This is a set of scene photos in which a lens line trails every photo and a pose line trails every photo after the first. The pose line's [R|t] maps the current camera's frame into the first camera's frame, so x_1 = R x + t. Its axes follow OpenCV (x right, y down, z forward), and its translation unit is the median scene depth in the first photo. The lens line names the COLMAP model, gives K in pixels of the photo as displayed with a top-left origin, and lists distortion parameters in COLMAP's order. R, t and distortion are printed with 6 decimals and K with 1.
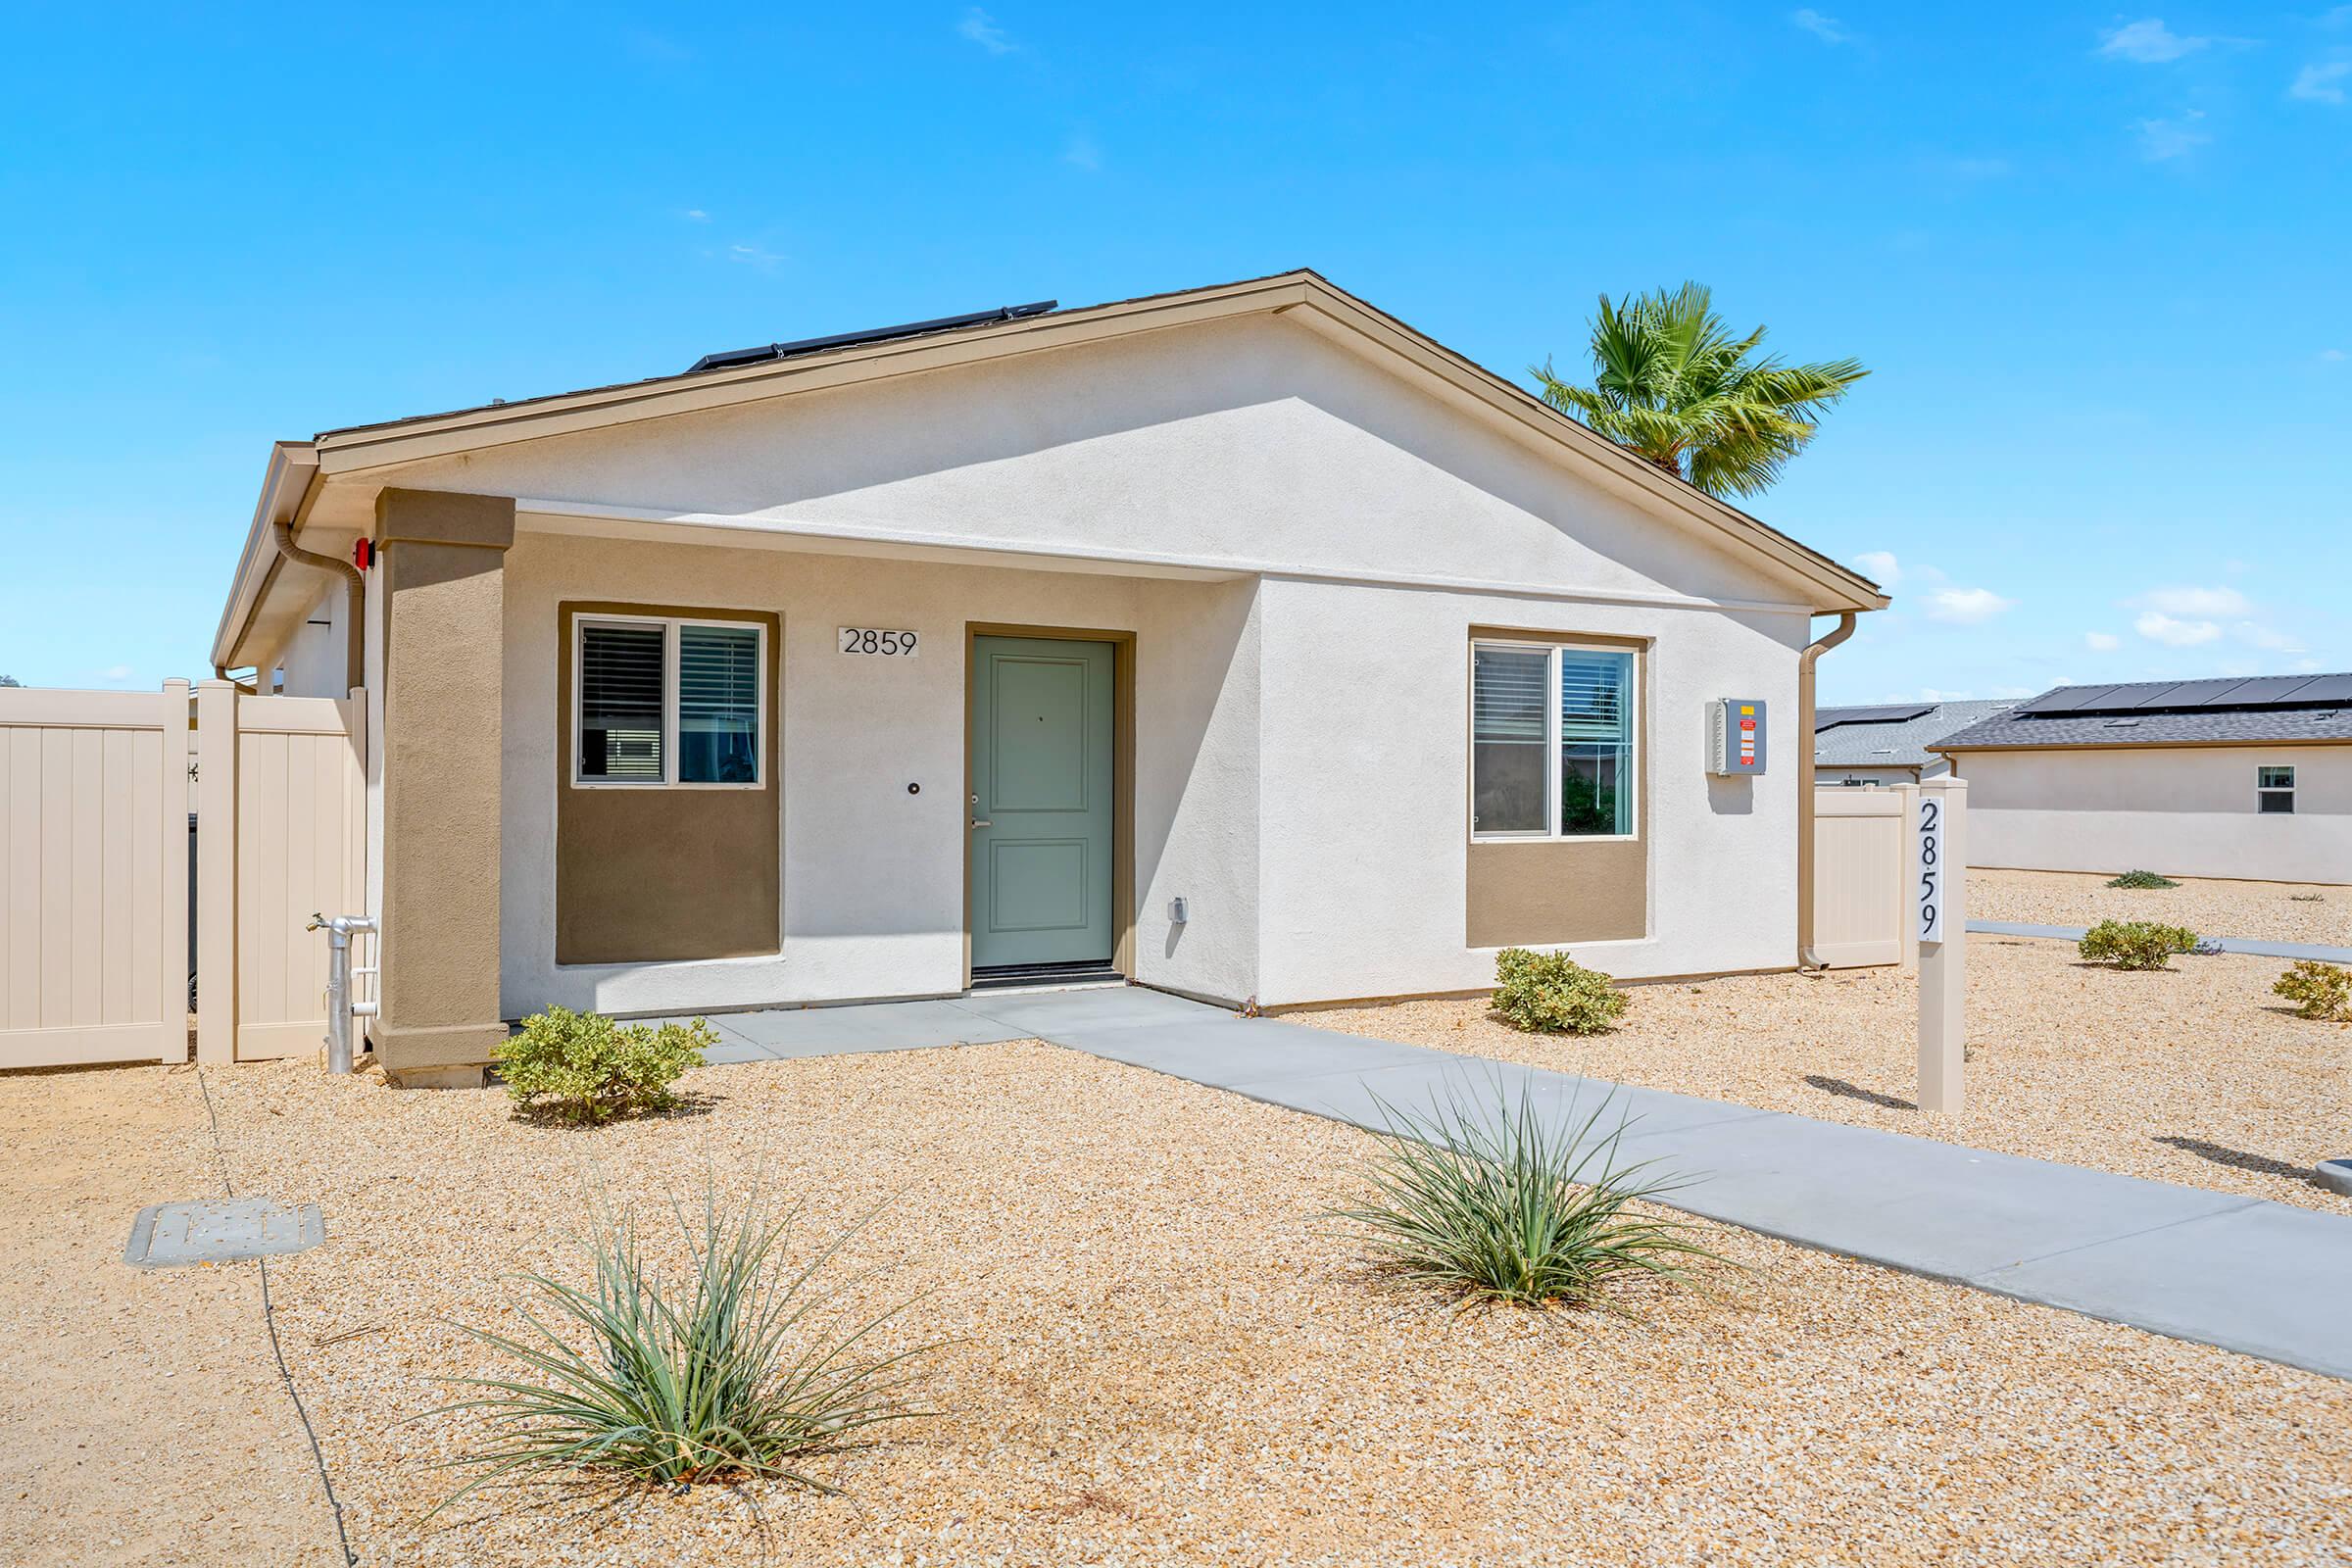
lens RADIAL K [[1681.2, 0, 1165.1], [0, 1681.2, 780.3], [0, 0, 1]] dist [0.002762, -0.004132]
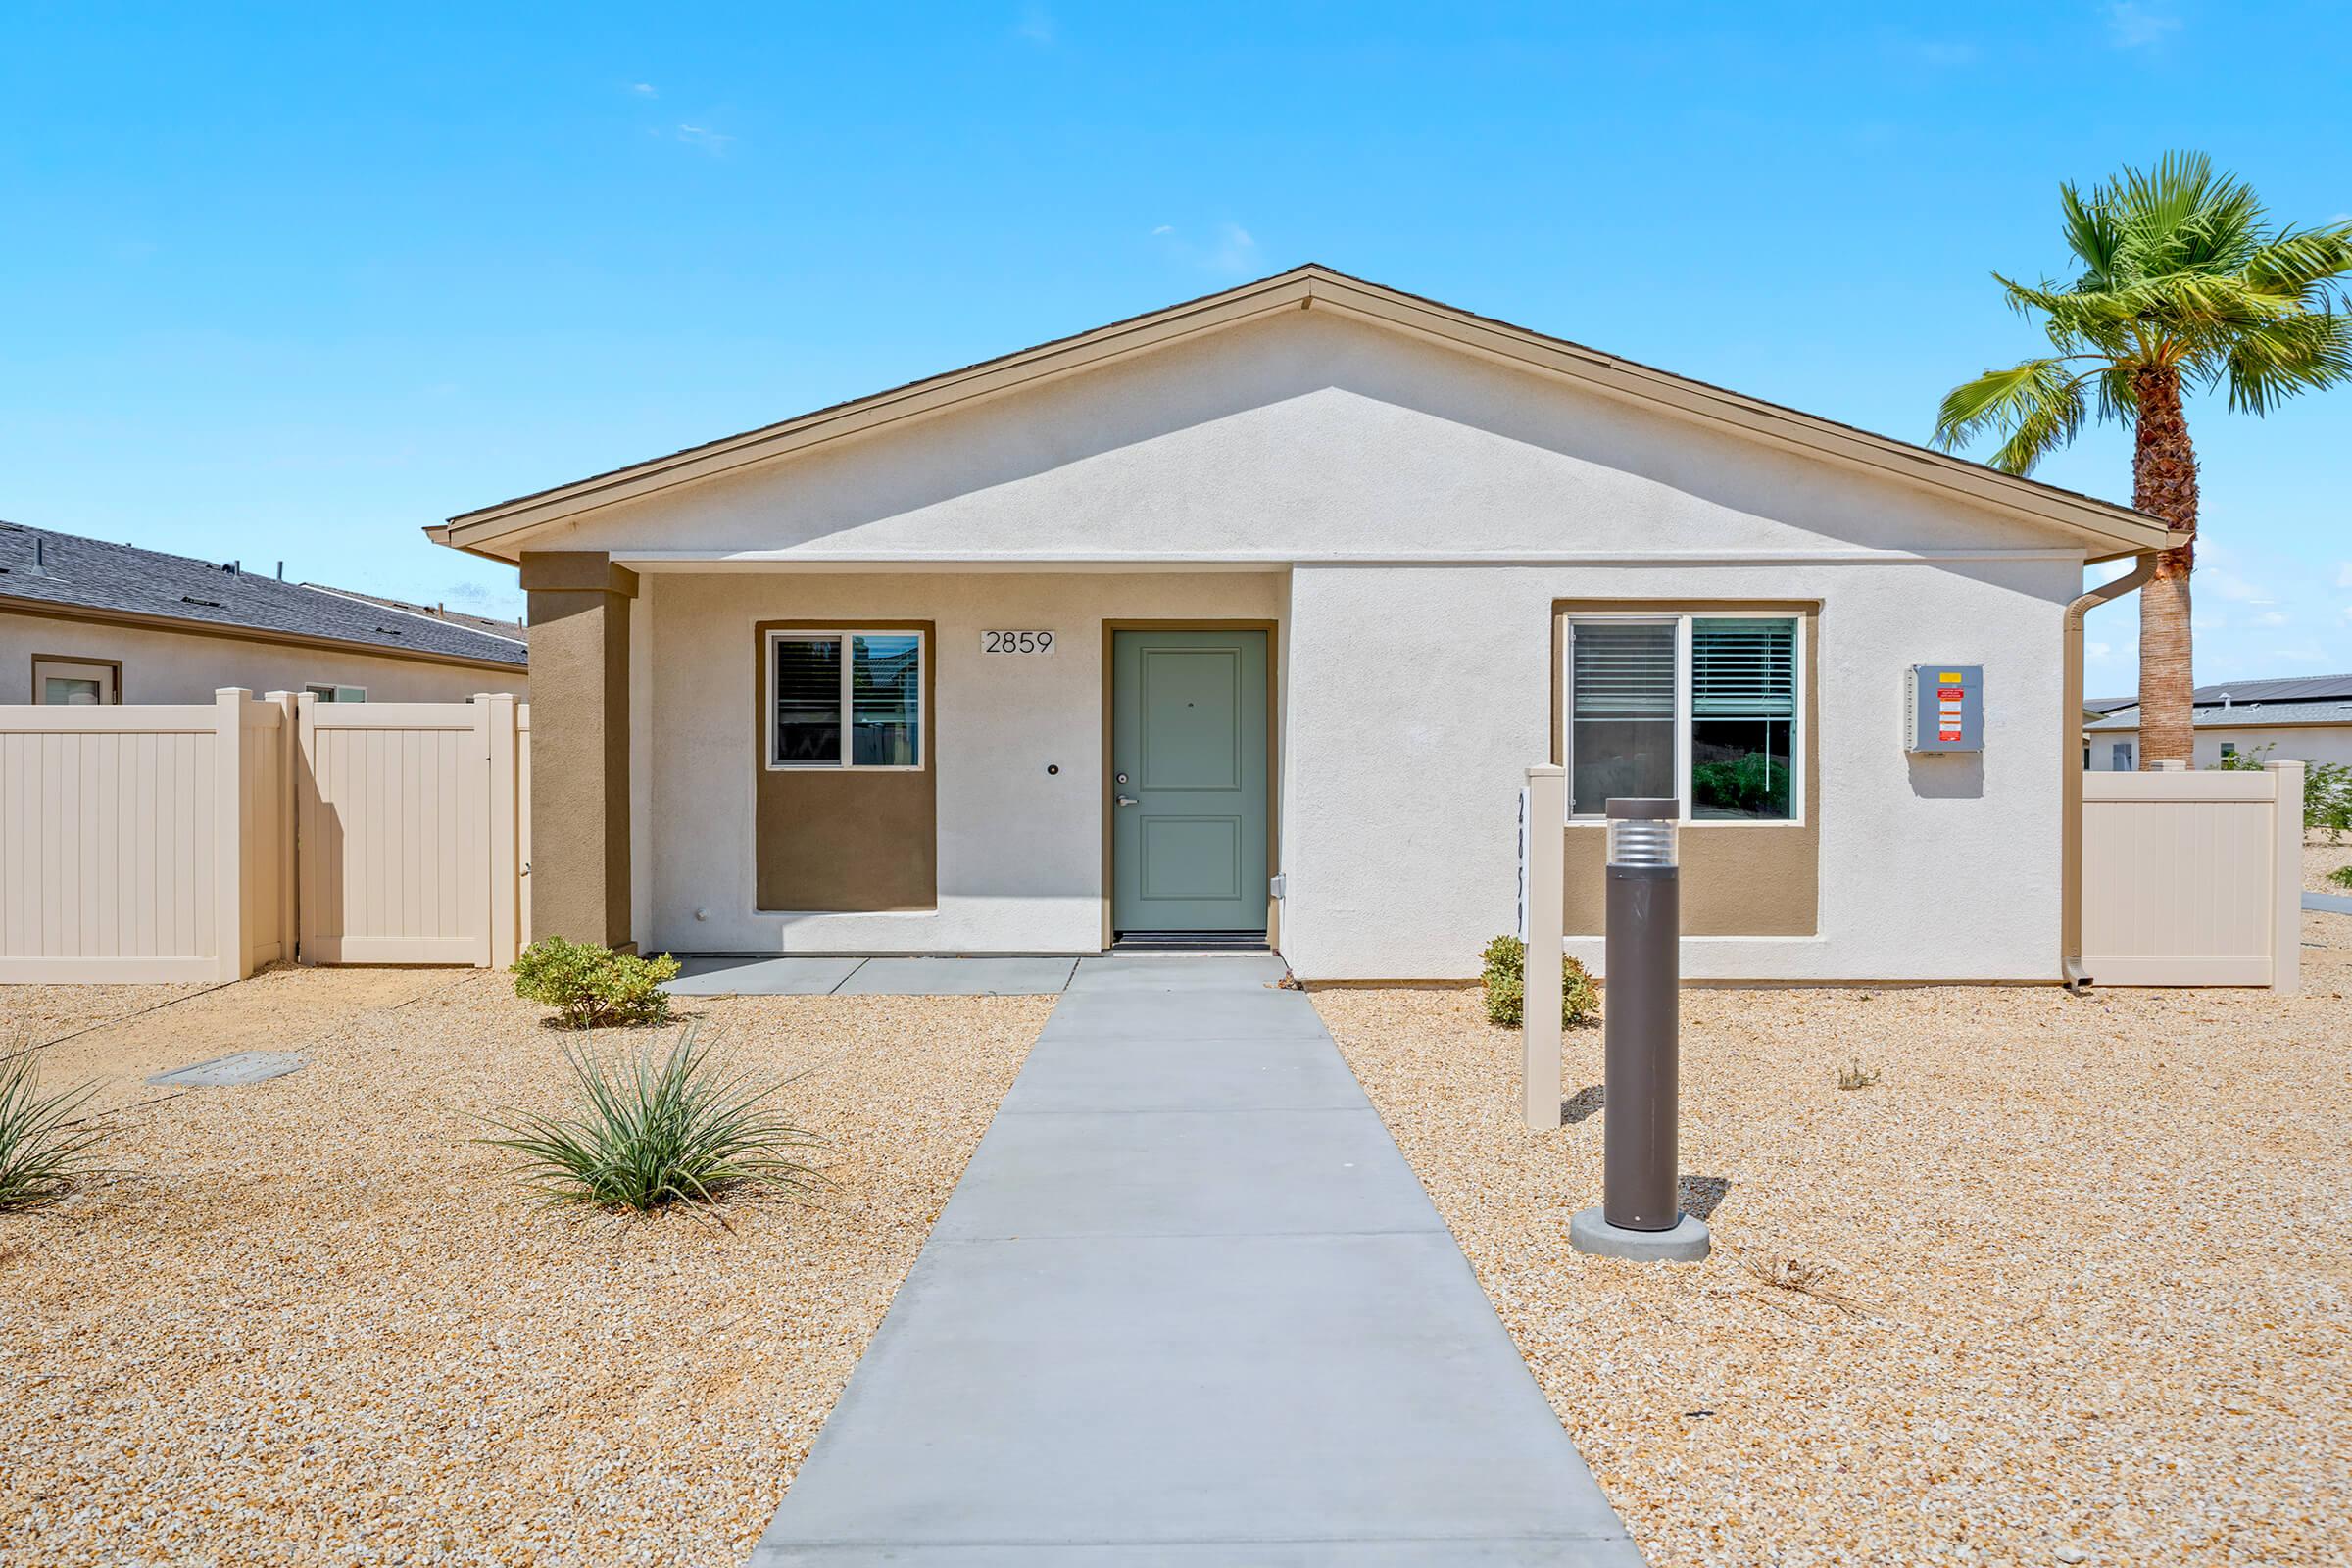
lens RADIAL K [[1655.6, 0, 1176.2], [0, 1655.6, 771.8], [0, 0, 1]] dist [0.000389, 0.000341]
pose [[0.866772, 0.000967, -0.498704, 0.471820], [0.005735, 0.999913, 0.011906, -0.006407], [0.498672, -0.013180, 0.866690, 0.073357]]
